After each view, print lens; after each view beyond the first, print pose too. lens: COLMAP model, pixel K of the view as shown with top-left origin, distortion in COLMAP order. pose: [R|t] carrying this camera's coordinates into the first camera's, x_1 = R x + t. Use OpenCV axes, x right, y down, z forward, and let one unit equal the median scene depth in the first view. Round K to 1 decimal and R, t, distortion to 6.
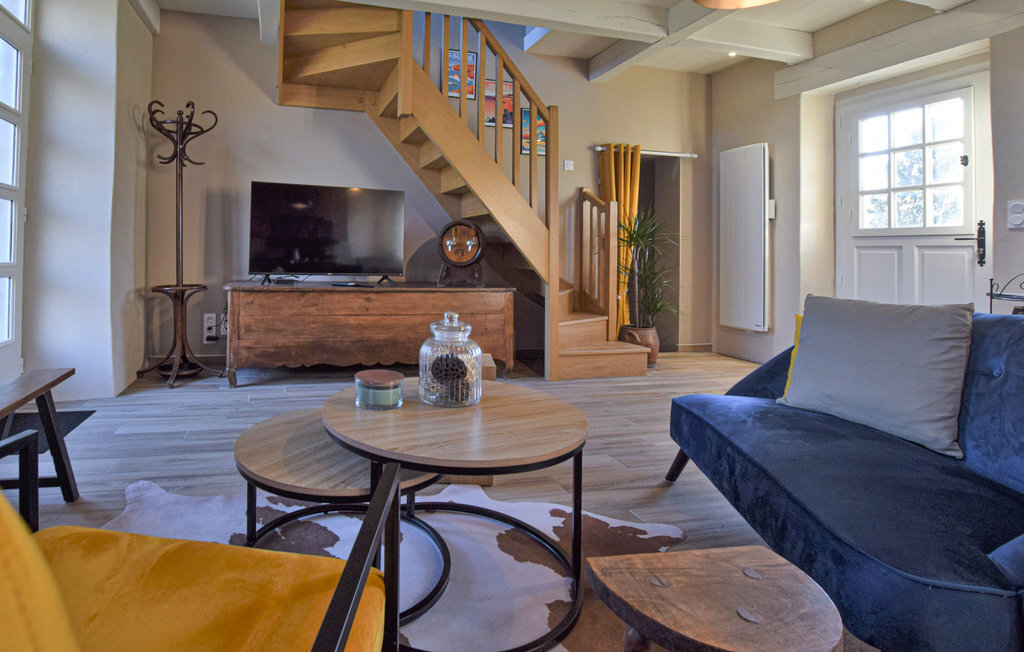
lens RADIAL K [[465.2, 0, 509.7], [0, 465.2, 316.3], [0, 0, 1]] dist [-0.033372, 0.004608]
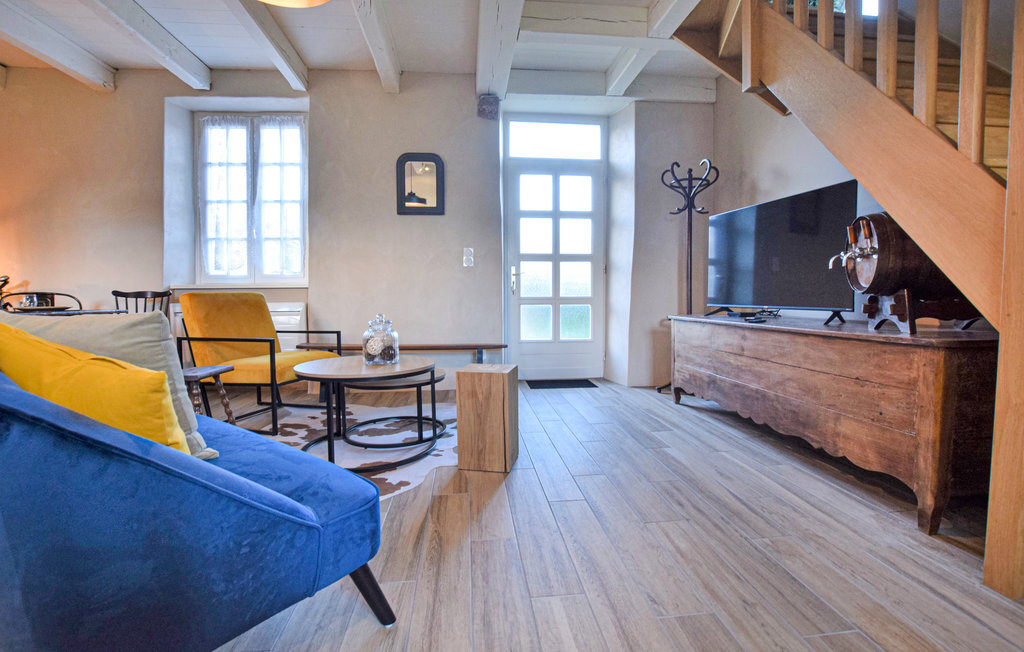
lens RADIAL K [[465.2, 0, 509.7], [0, 465.2, 316.3], [0, 0, 1]] dist [-0.033372, 0.004608]
pose [[-0.129515, 0.026486, -0.991224, 0.545038], [-0.130448, 0.990500, 0.043511, -0.052517], [0.982959, 0.134939, -0.124829, 0.666721]]
